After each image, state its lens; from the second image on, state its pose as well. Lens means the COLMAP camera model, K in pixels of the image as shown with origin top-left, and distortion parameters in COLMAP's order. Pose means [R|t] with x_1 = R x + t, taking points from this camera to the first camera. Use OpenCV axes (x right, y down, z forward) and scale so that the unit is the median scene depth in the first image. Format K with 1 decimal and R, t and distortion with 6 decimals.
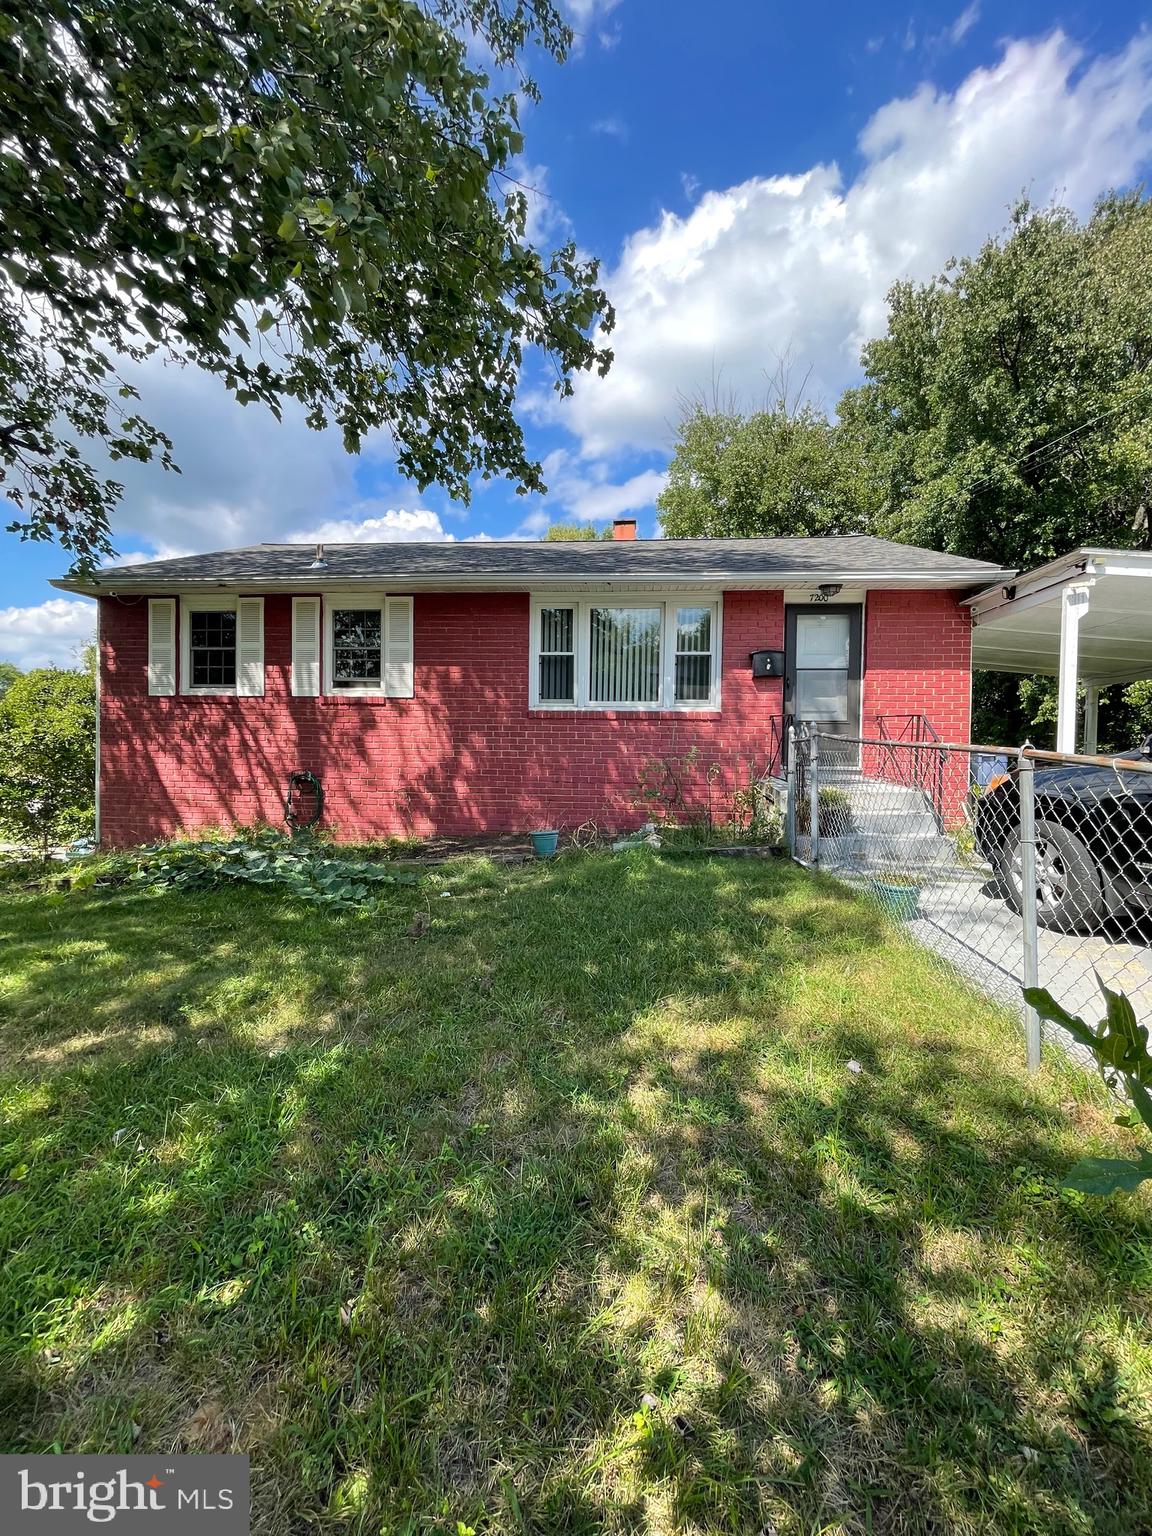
lens RADIAL K [[622.3, 0, 578.9], [0, 622.3, 761.3], [0, 0, 1]] dist [-0.002950, 0.002447]
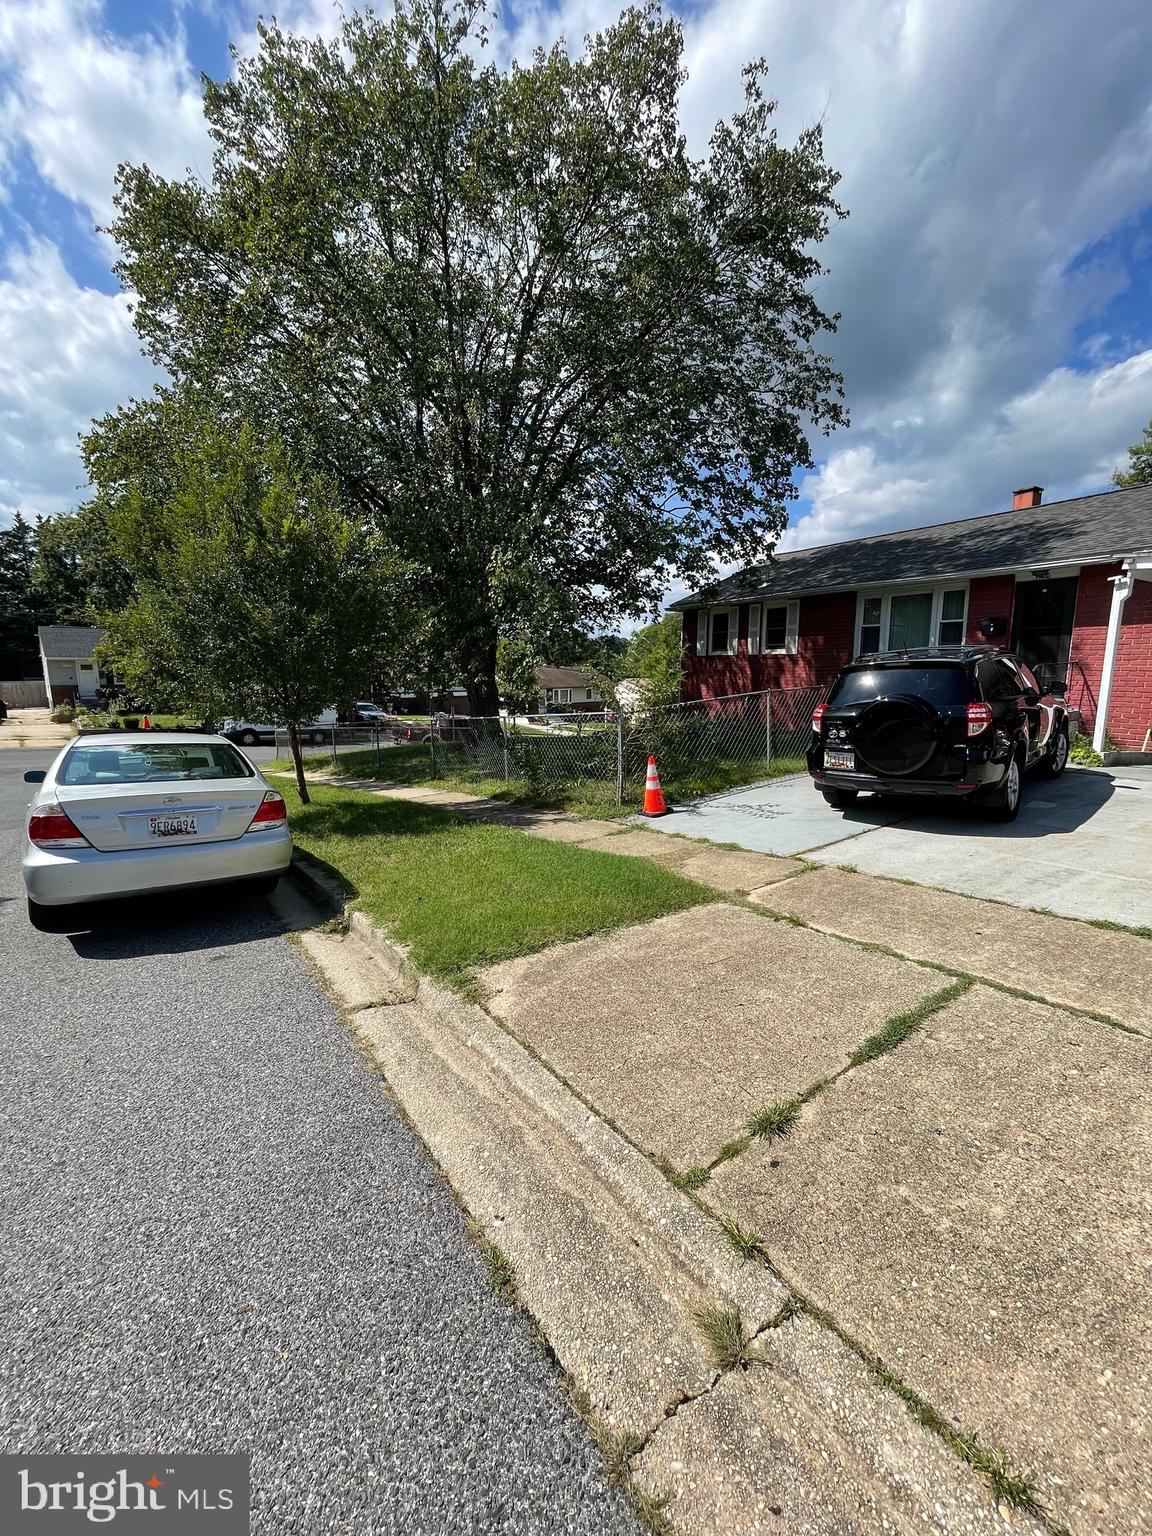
lens RADIAL K [[622.3, 0, 578.9], [0, 622.3, 761.3], [0, 0, 1]] dist [-0.002950, 0.002447]
pose [[0.582164, 0.114182, -0.805014, 1.078390], [-0.015571, 0.991474, 0.129368, -0.017152], [0.812922, -0.062778, 0.578979, -0.775299]]
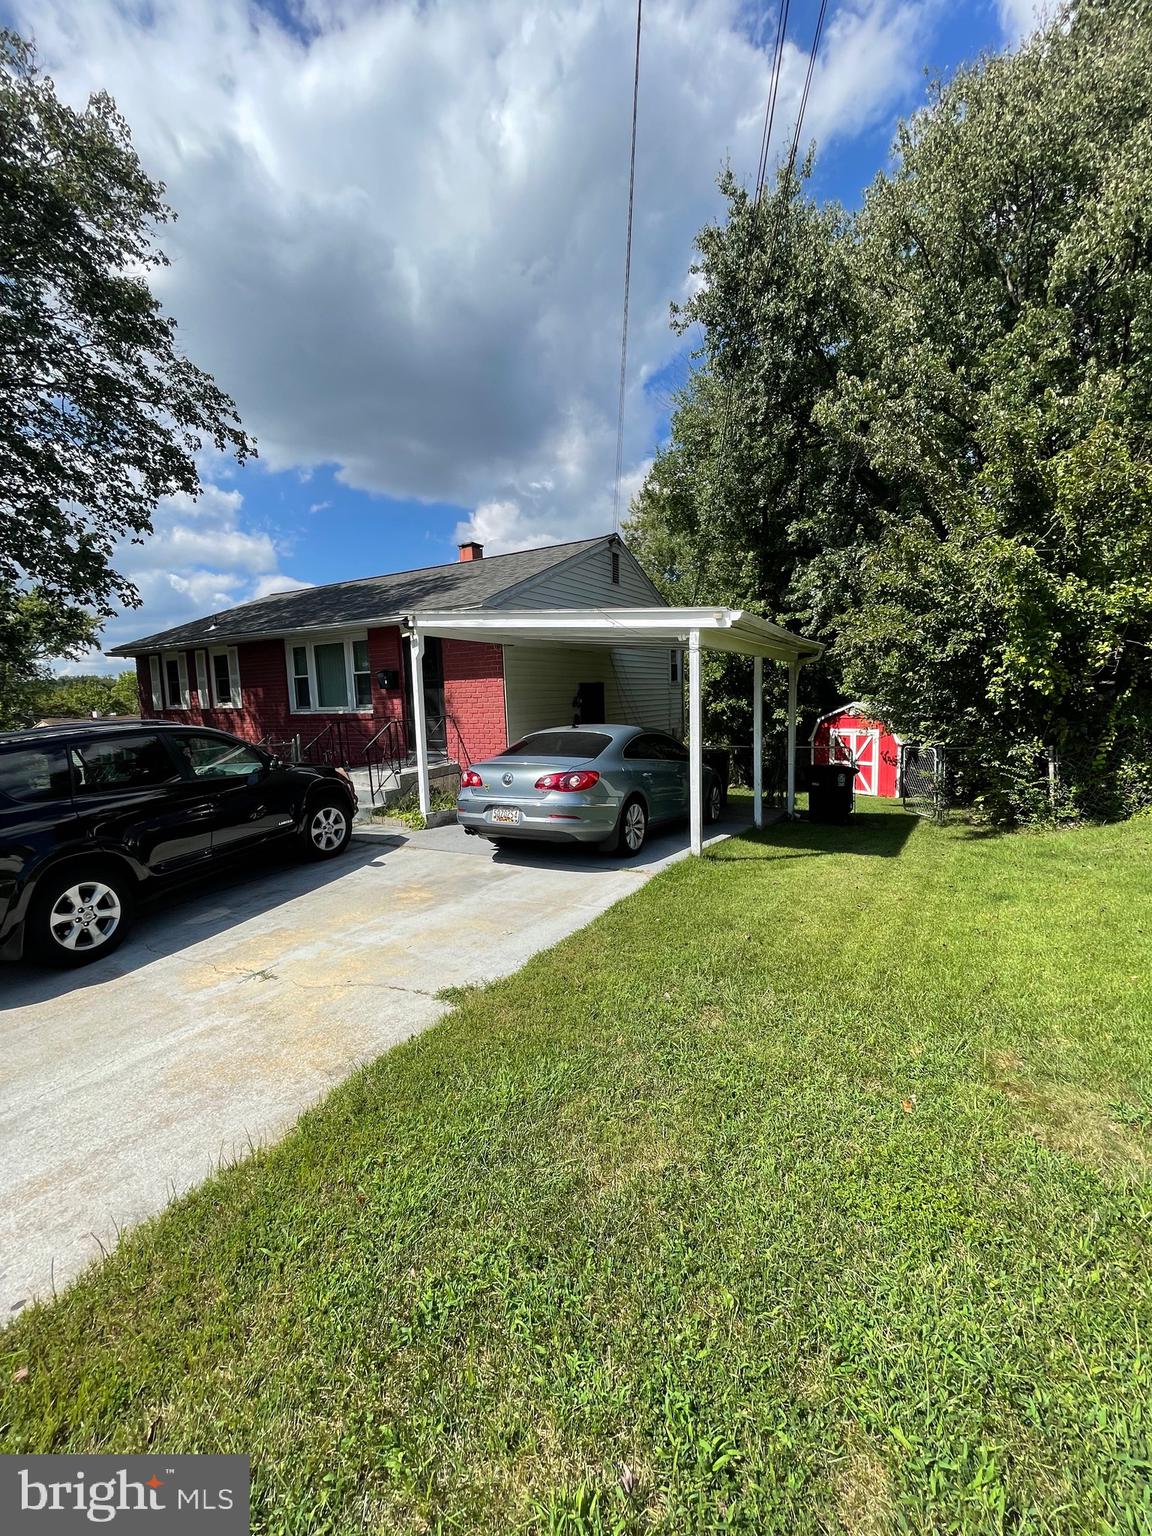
lens RADIAL K [[624.3, 0, 580.4], [0, 624.3, 760.2], [0, 0, 1]] dist [-0.003148, 0.000787]
pose [[0.904253, 0.004068, -0.426977, 1.474748], [0.030992, 0.996692, 0.075130, -0.074820], [0.425870, -0.081170, 0.901136, -0.127159]]
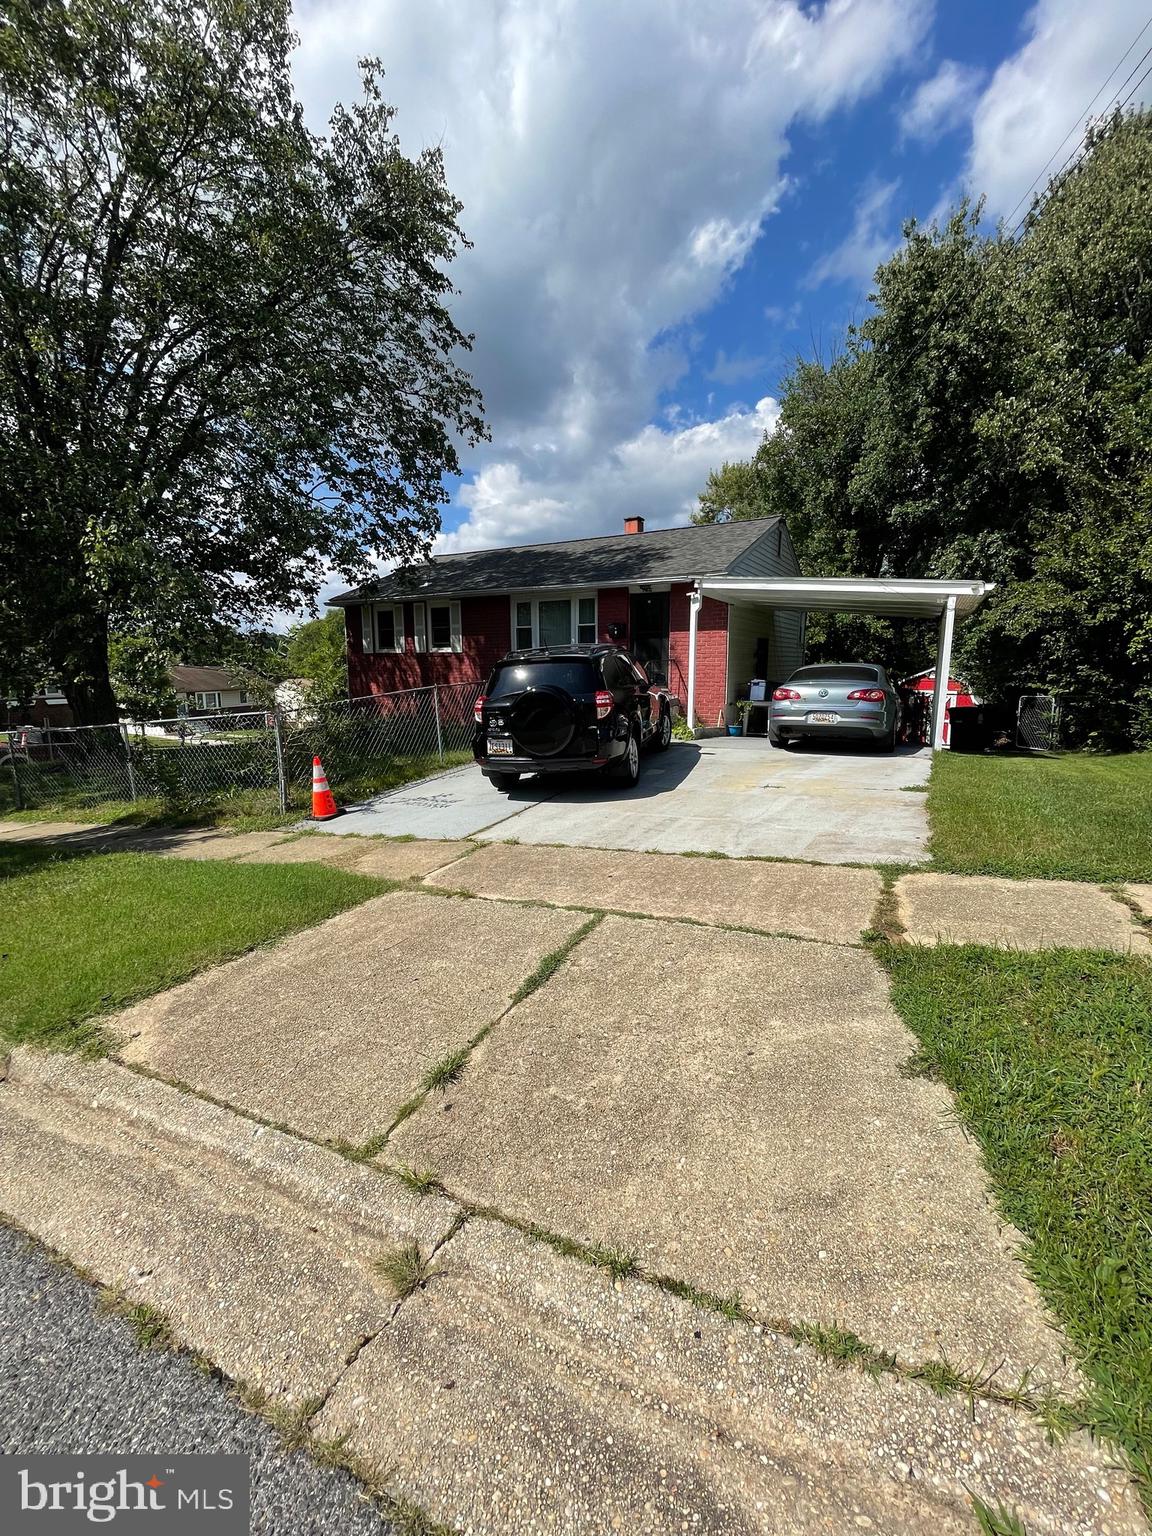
lens RADIAL K [[622.3, 0, 578.9], [0, 622.3, 761.3], [0, 0, 1]] dist [-0.002950, 0.002447]
pose [[0.903958, 0.052720, -0.424359, 1.104626], [0.001082, 0.992086, 0.125558, -0.008653], [0.427620, -0.113958, 0.896747, -0.779927]]
